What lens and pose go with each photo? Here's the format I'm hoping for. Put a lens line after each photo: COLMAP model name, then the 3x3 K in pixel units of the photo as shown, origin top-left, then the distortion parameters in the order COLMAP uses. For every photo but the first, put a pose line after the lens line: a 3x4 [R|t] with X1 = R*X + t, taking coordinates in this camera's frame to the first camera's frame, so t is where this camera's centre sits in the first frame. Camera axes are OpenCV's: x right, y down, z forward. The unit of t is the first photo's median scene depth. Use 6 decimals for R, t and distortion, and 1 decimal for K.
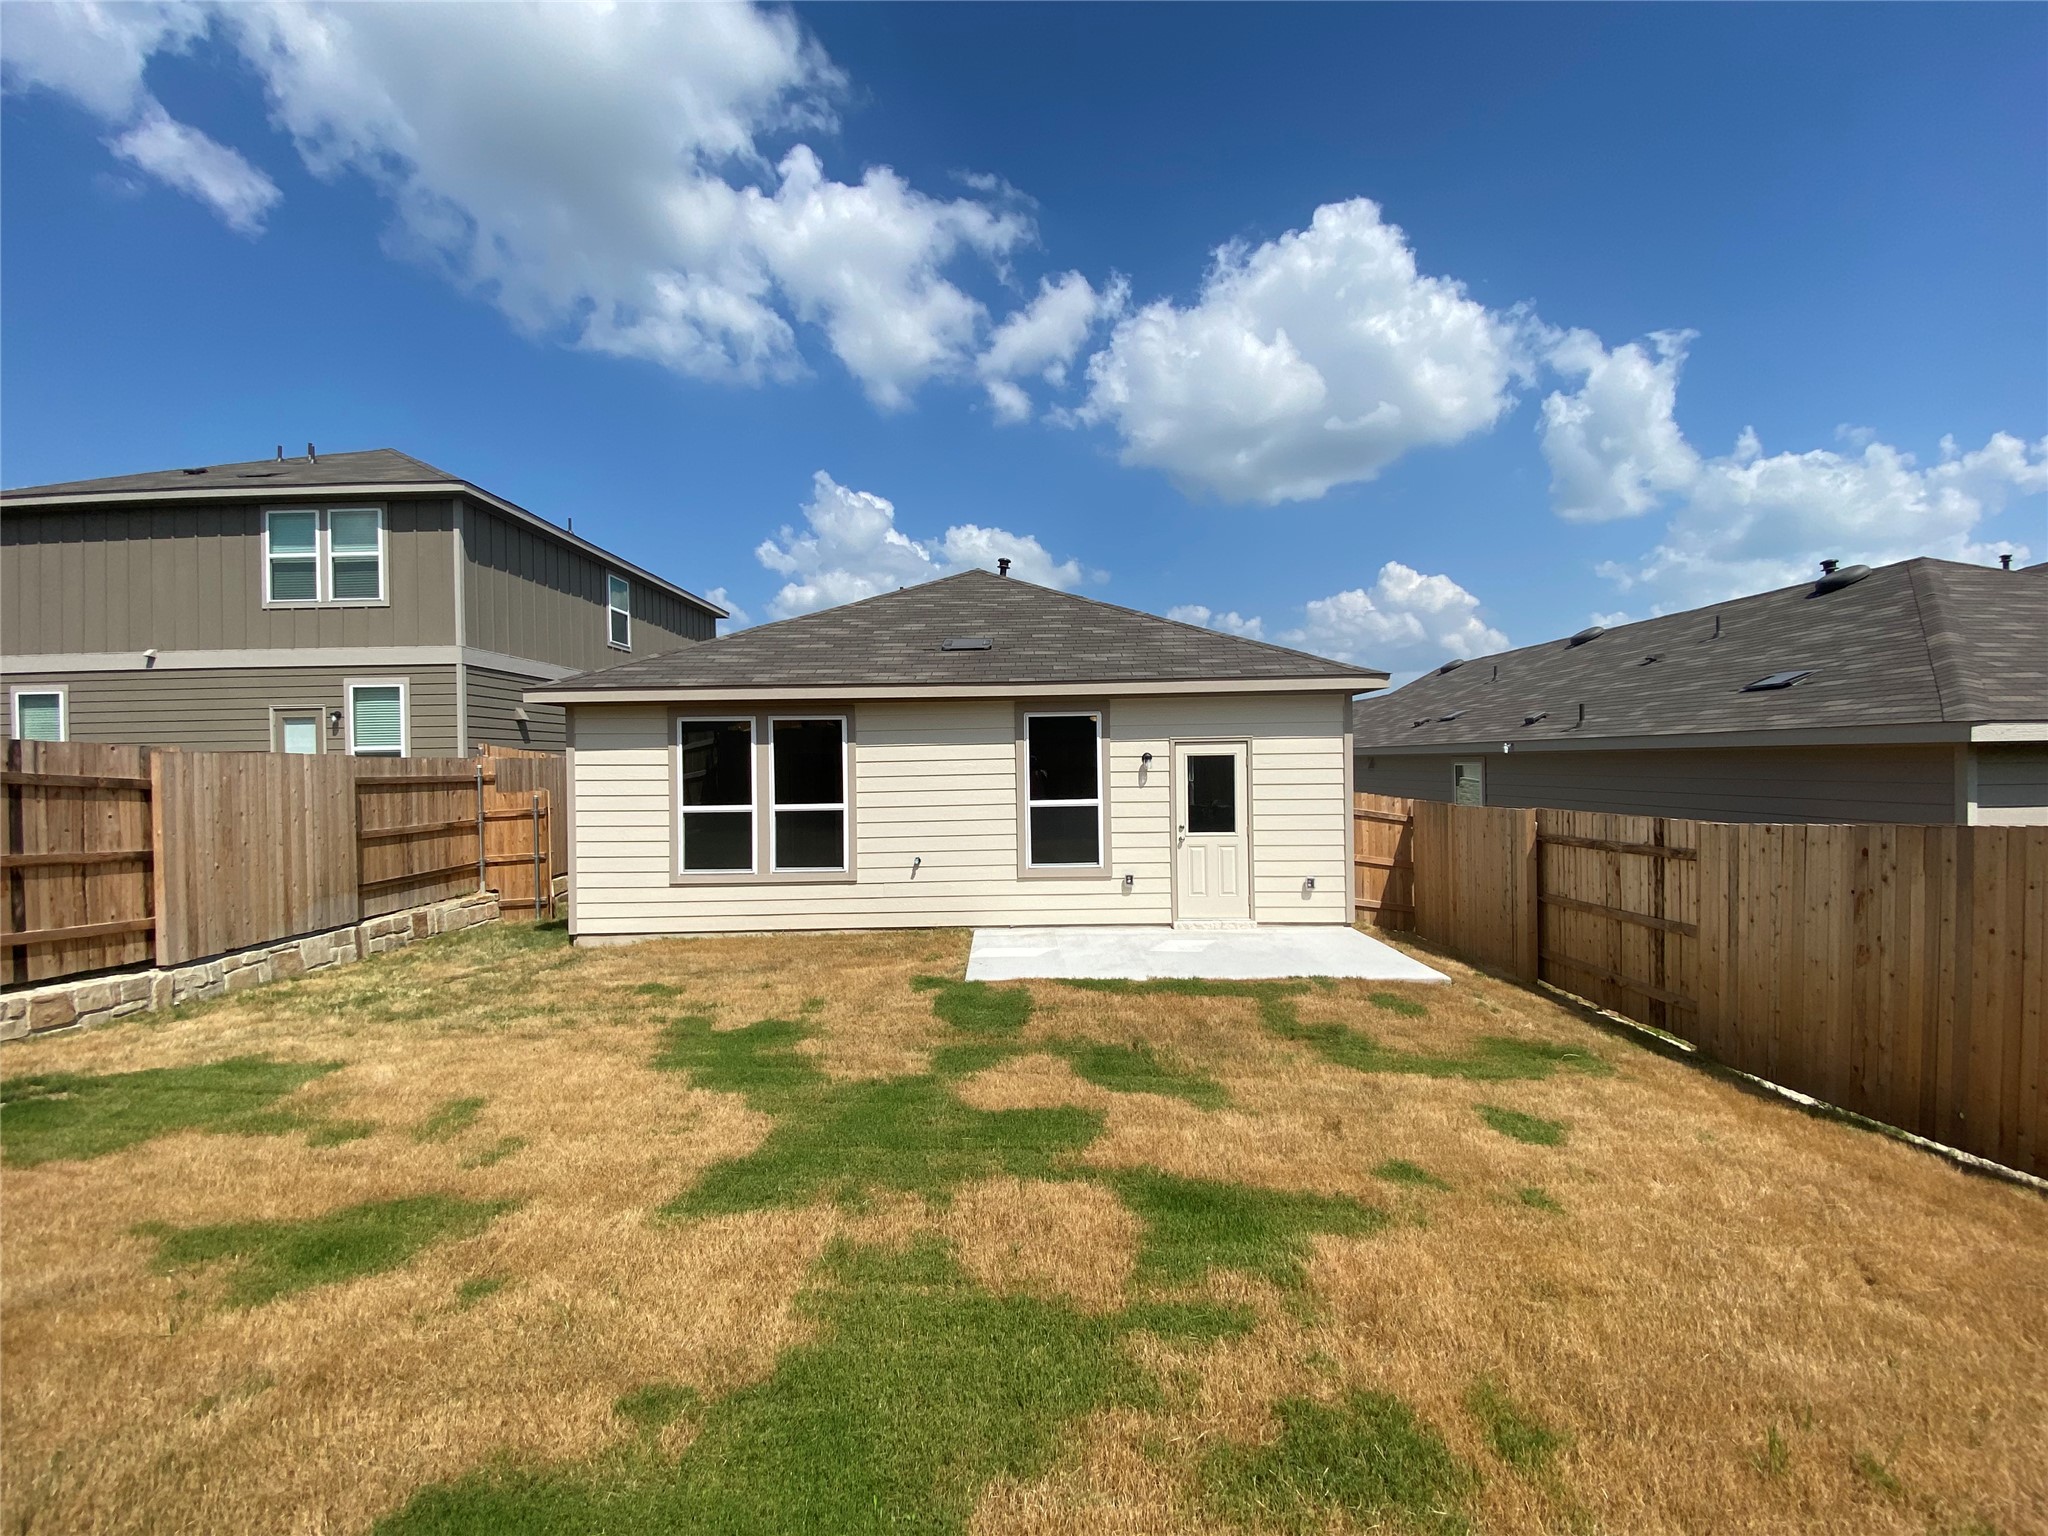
lens RADIAL K [[821.8, 0, 1020.5], [0, 821.8, 767.1], [0, 0, 1]] dist [0.047234, -0.043454]
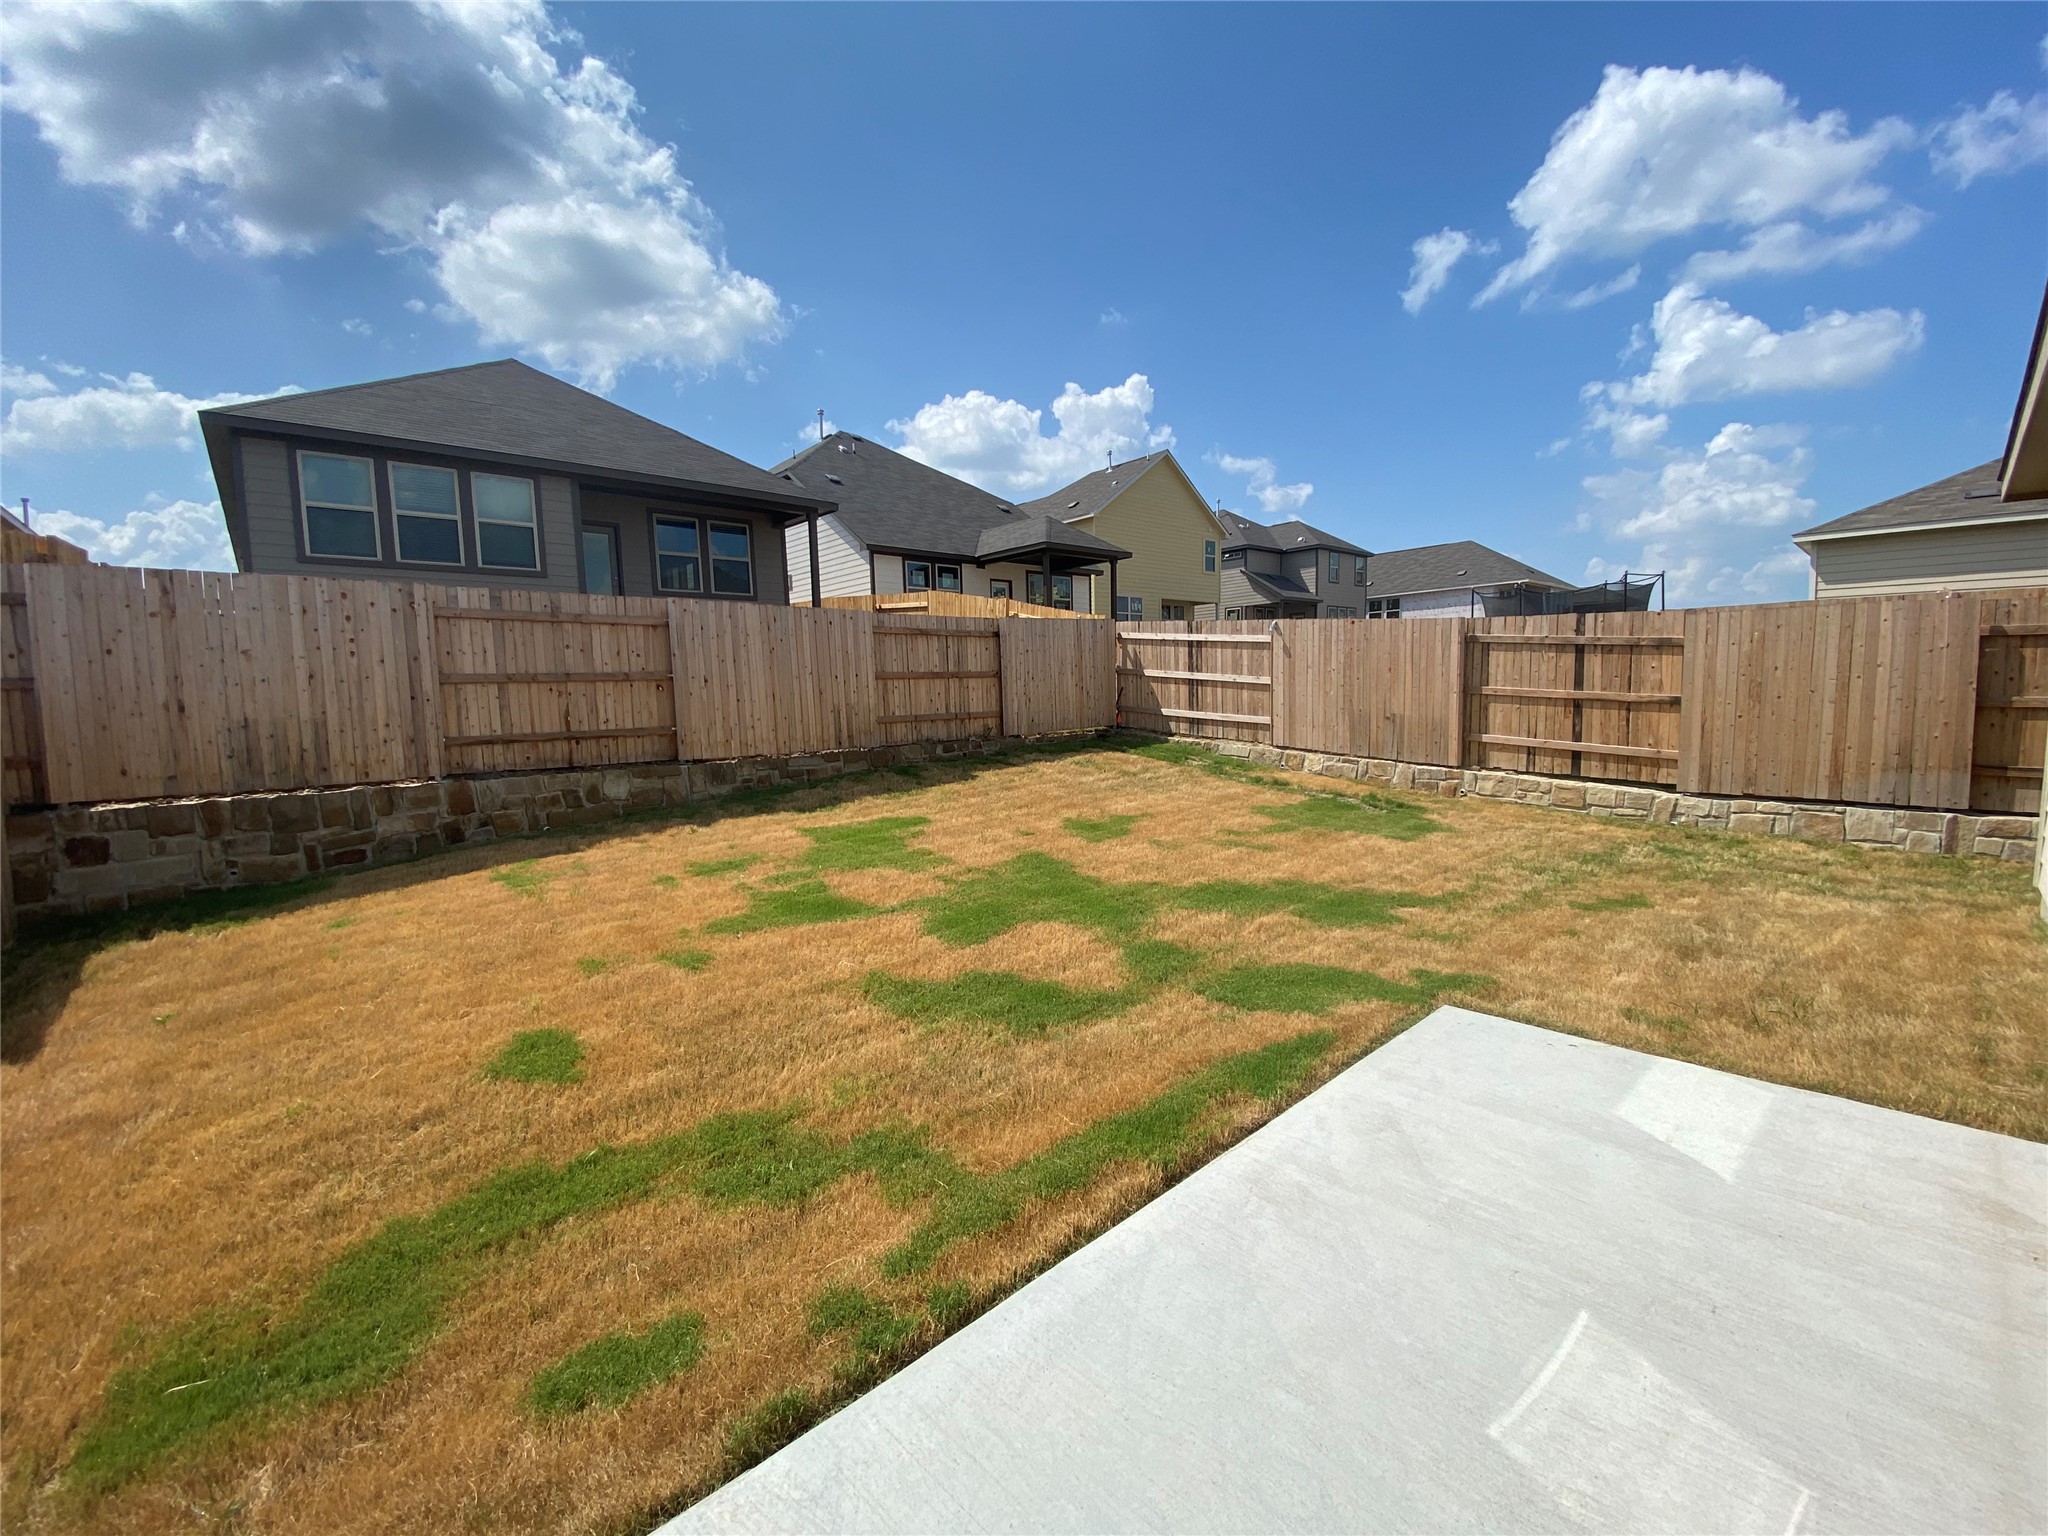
lens RADIAL K [[821.8, 0, 1020.5], [0, 821.8, 767.1], [0, 0, 1]] dist [0.047234, -0.043454]
pose [[-0.741983, 0.101141, -0.662746, 0.521280], [0.035959, 0.993136, 0.111304, 0.034928], [0.669454, 0.058754, -0.740526, 1.306715]]
